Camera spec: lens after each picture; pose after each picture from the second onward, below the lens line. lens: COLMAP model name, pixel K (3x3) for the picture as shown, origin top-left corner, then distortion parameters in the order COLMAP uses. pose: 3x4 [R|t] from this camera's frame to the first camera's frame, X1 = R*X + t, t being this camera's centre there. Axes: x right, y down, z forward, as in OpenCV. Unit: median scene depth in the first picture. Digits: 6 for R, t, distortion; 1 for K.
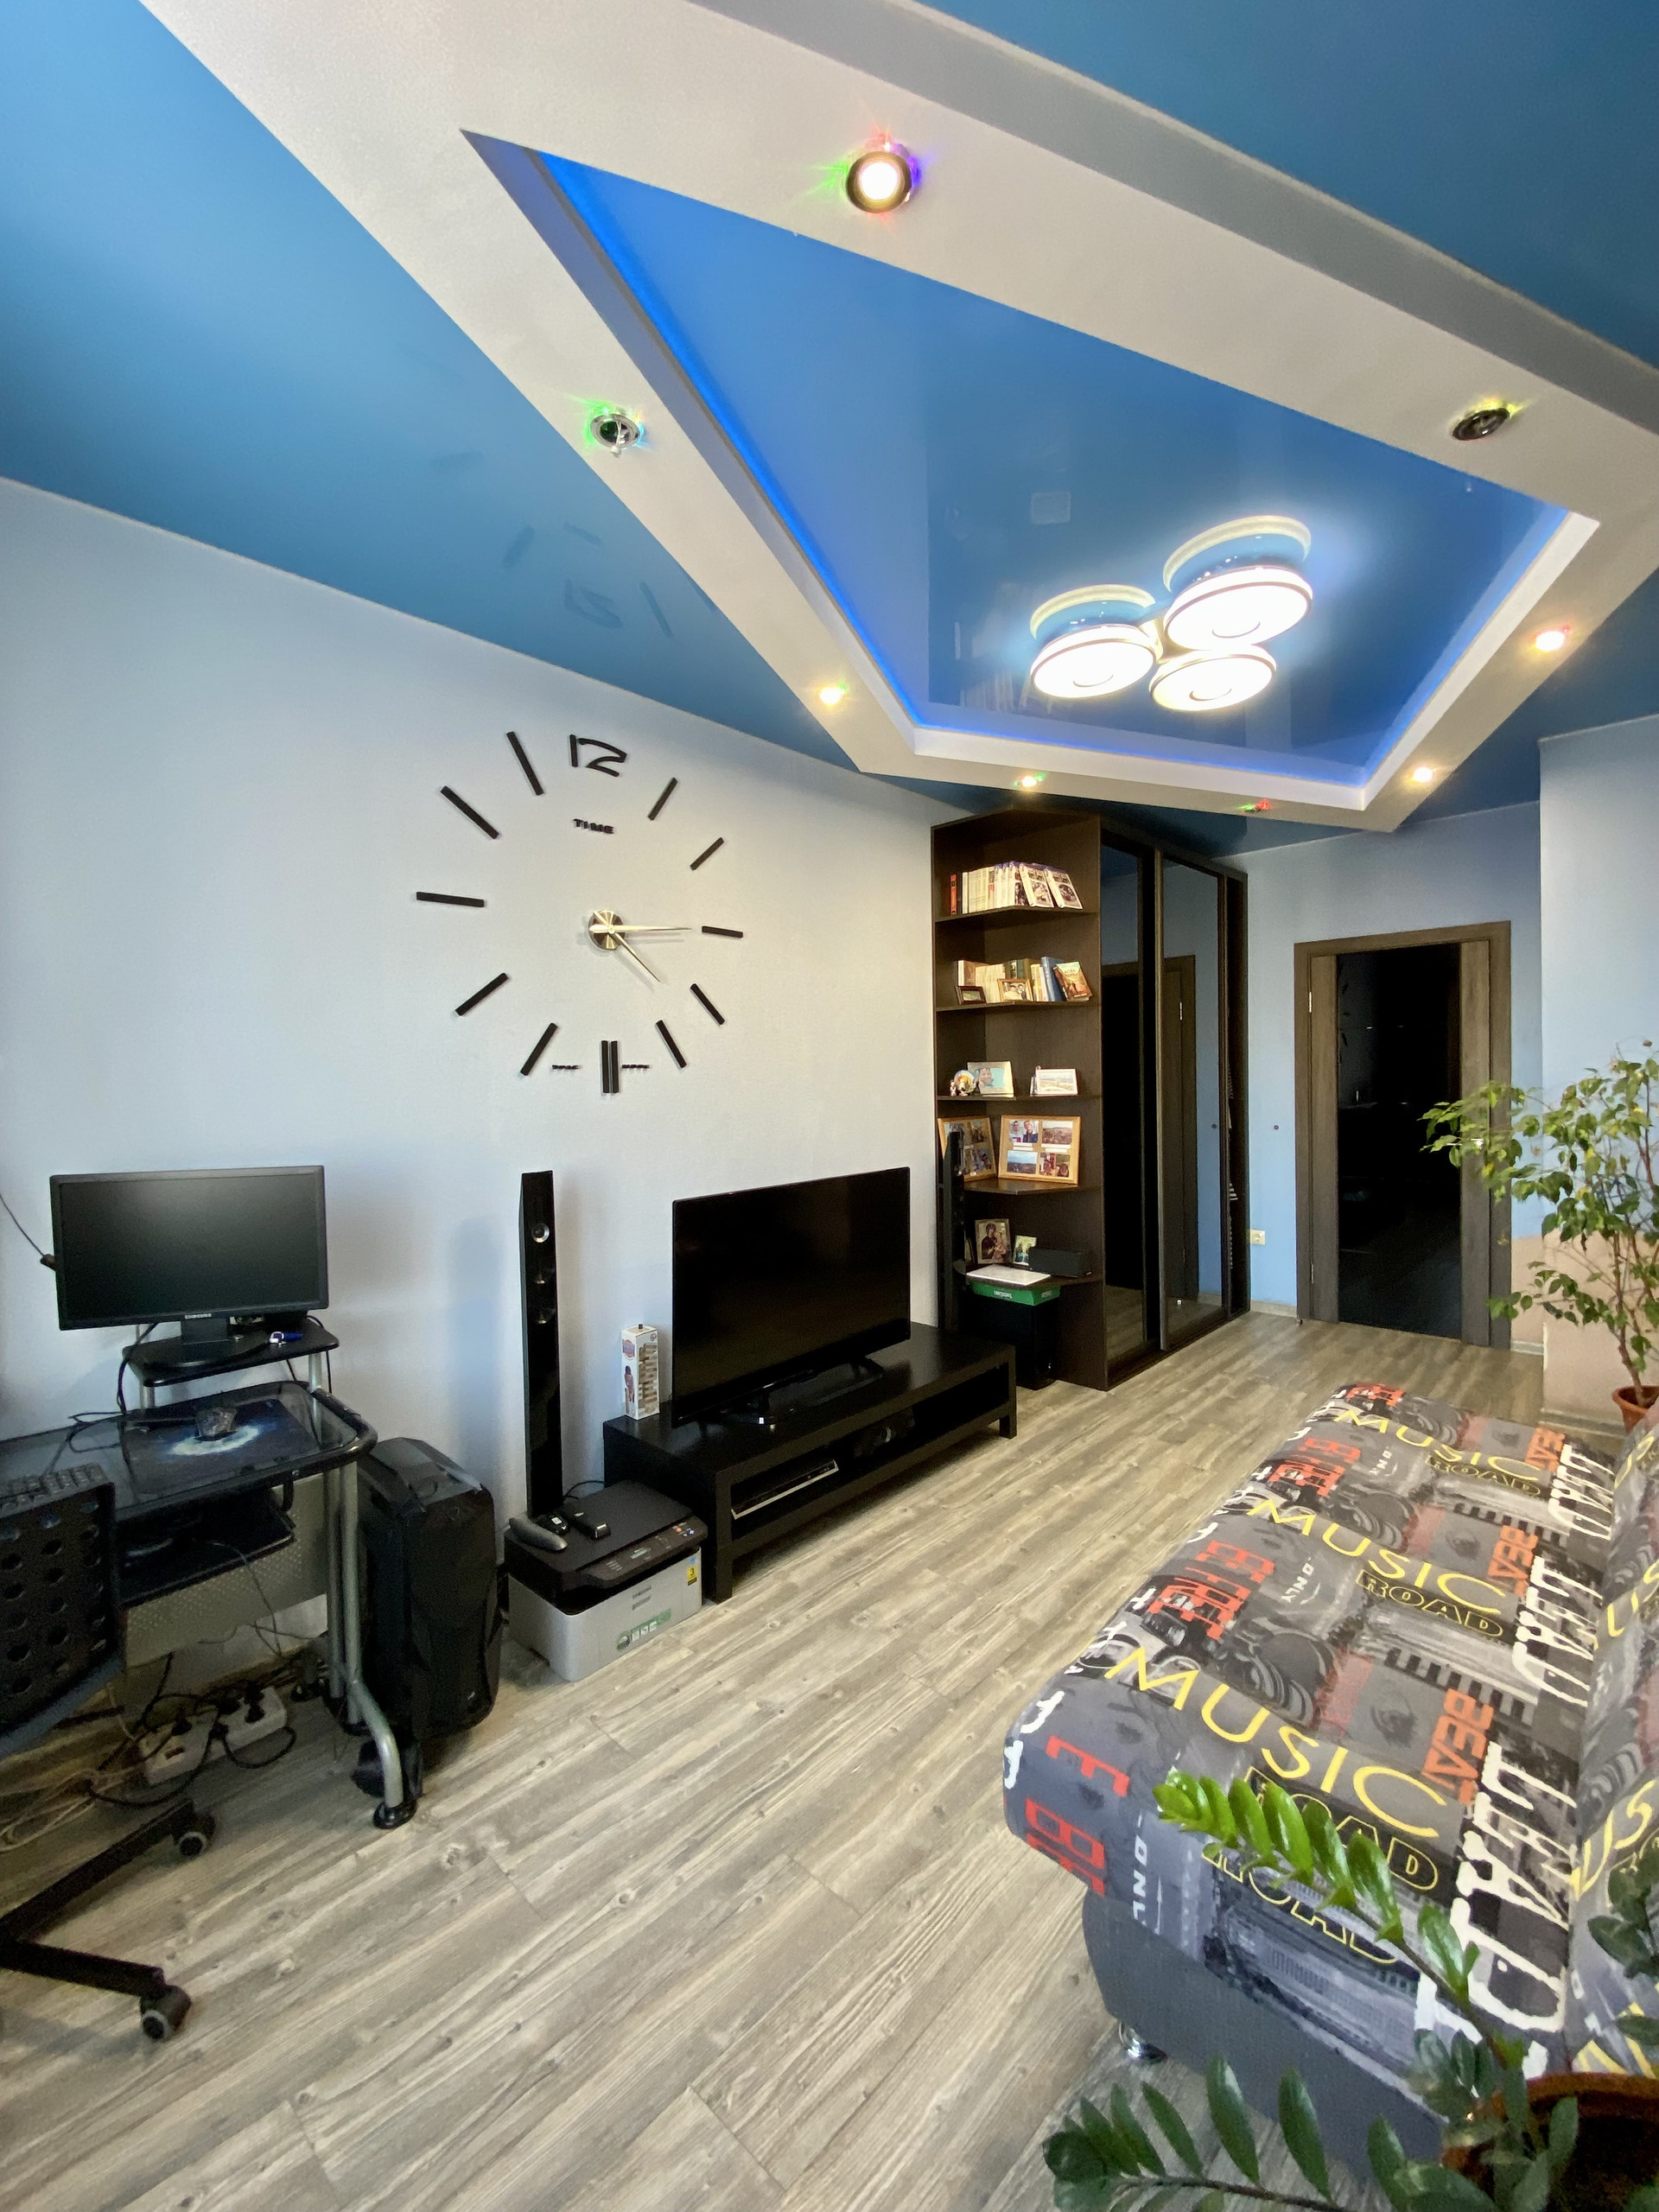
lens RADIAL K [[906.3, 0, 797.4], [0, 906.3, 1098.5], [0, 0, 1]] dist [0.017613, -0.018927]
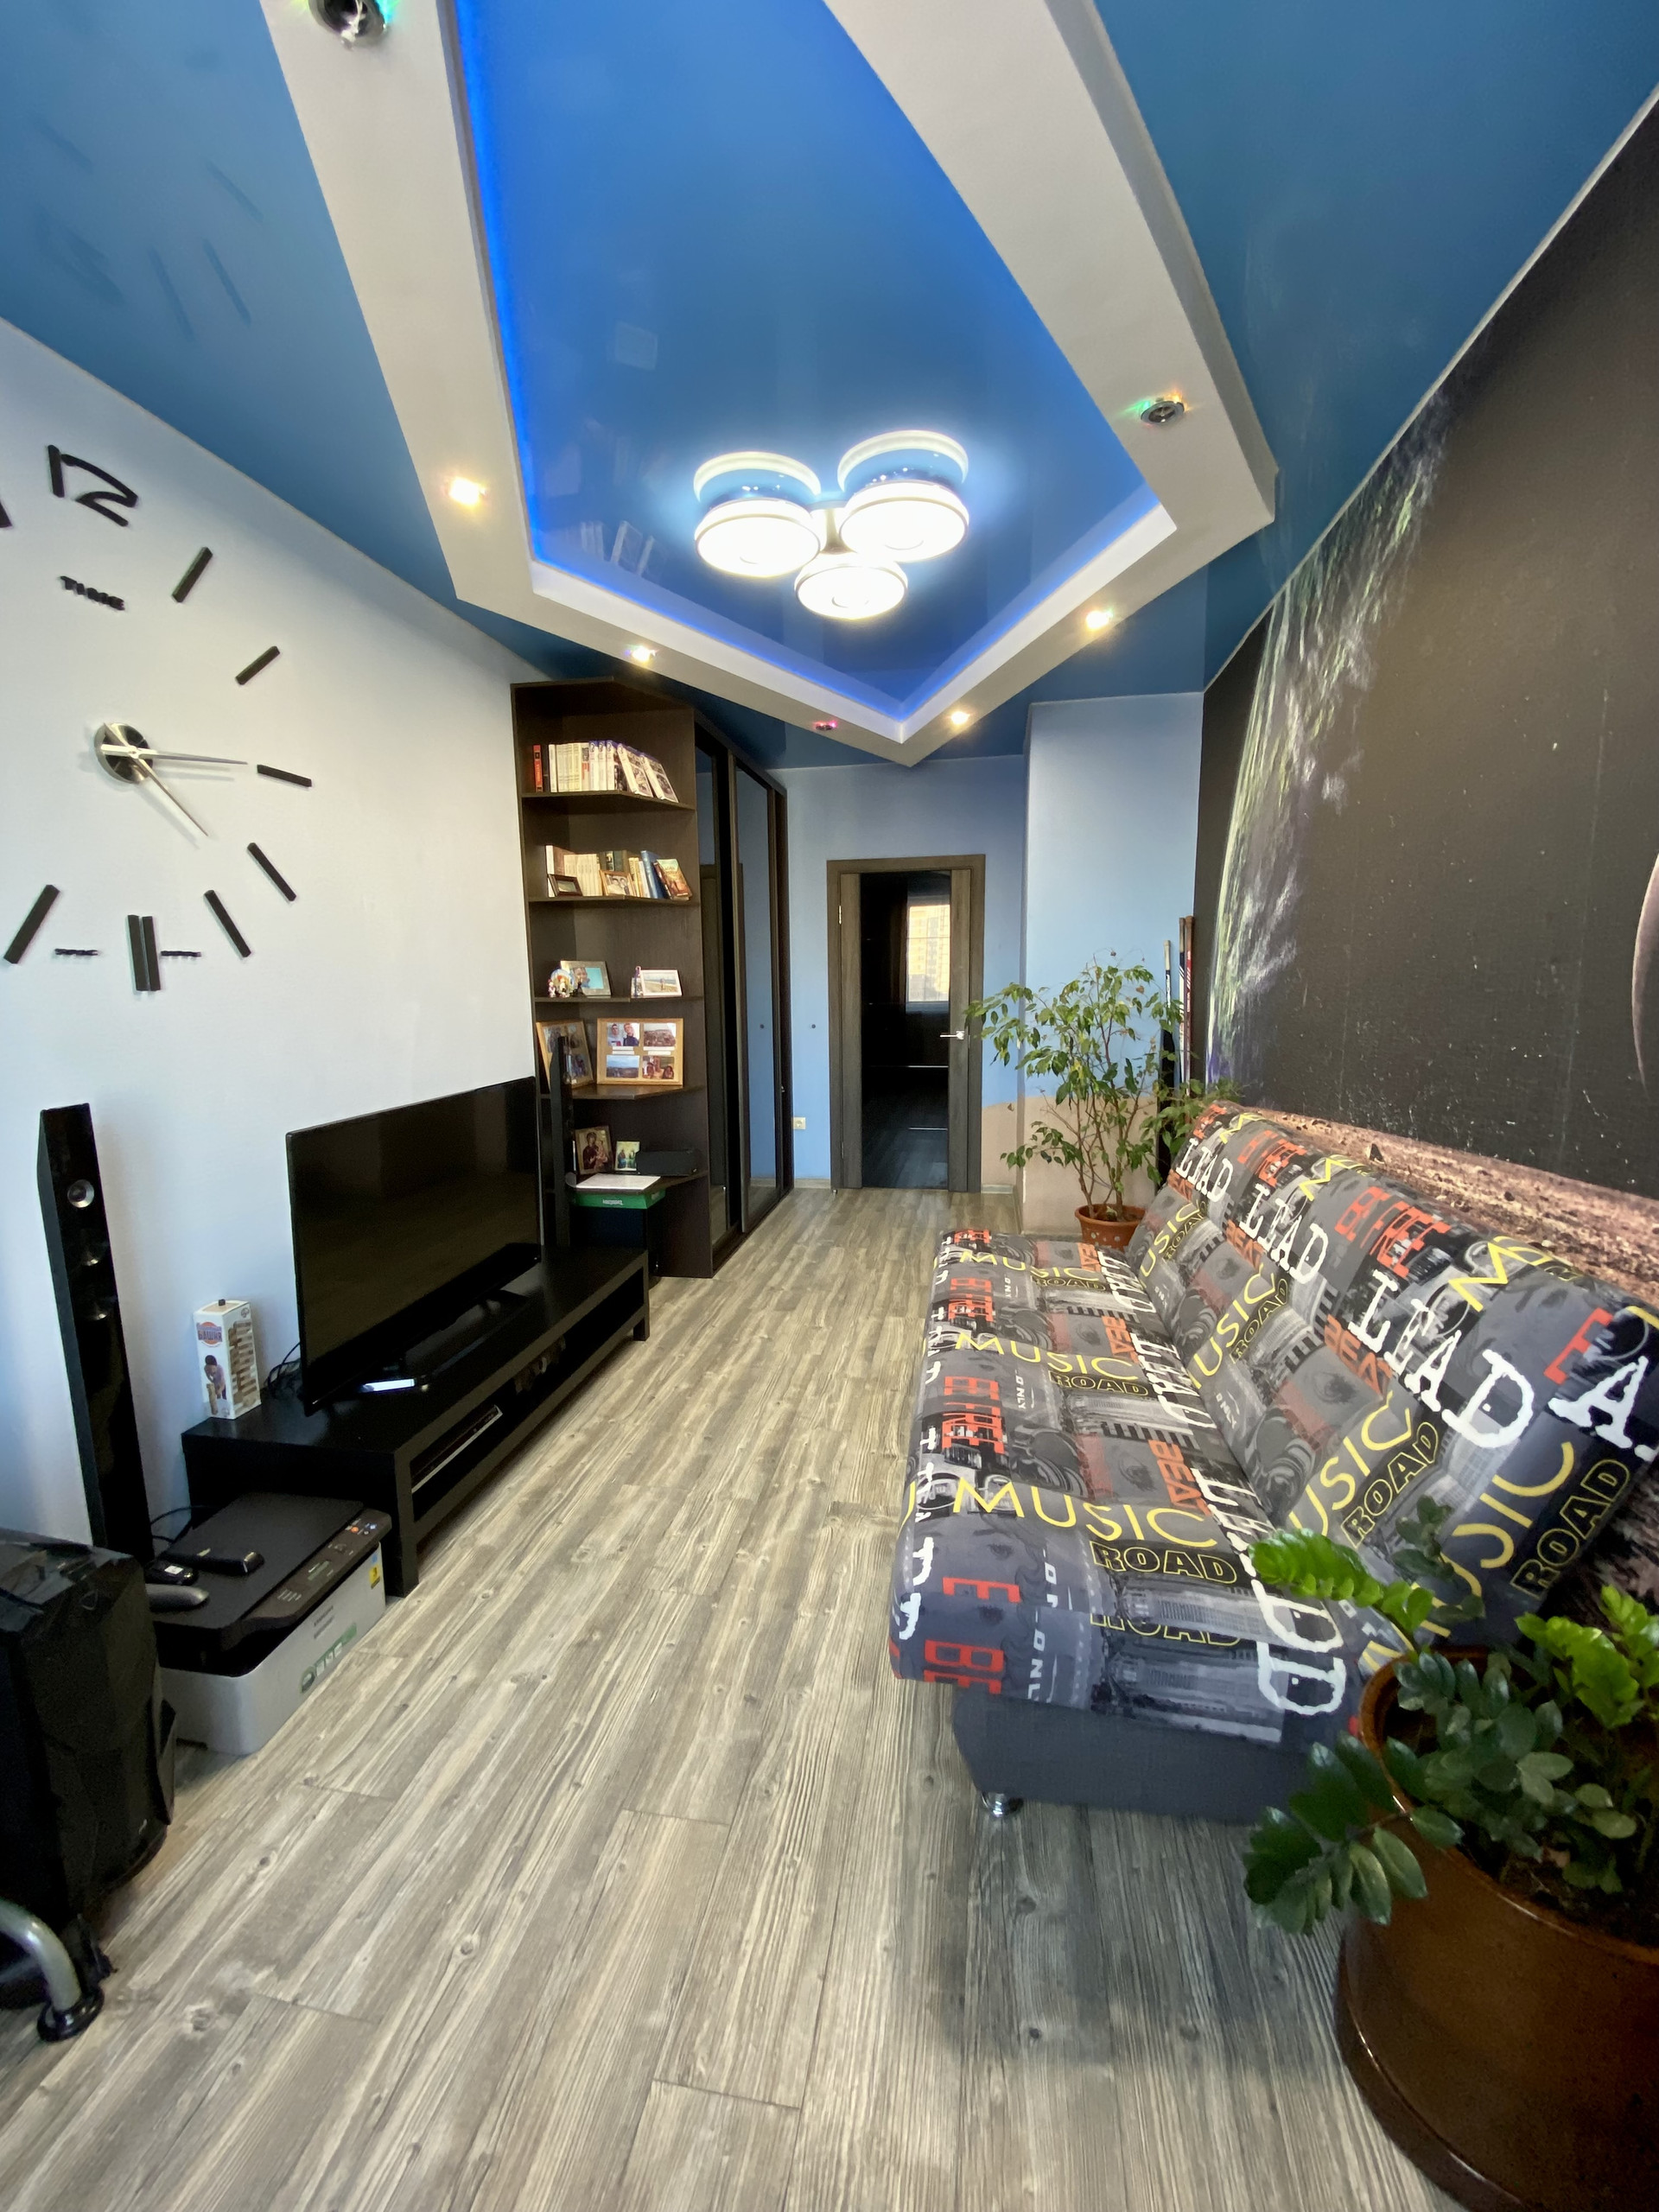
lens RADIAL K [[906.3, 0, 900.4], [0, 906.3, 1103.2], [0, 0, 1]] dist [0.017613, -0.018927]
pose [[0.822935, -0.070729, 0.563716, -0.139681], [0.007808, 0.993535, 0.113260, 0.005781], [-0.568083, -0.088804, 0.818166, 0.079504]]
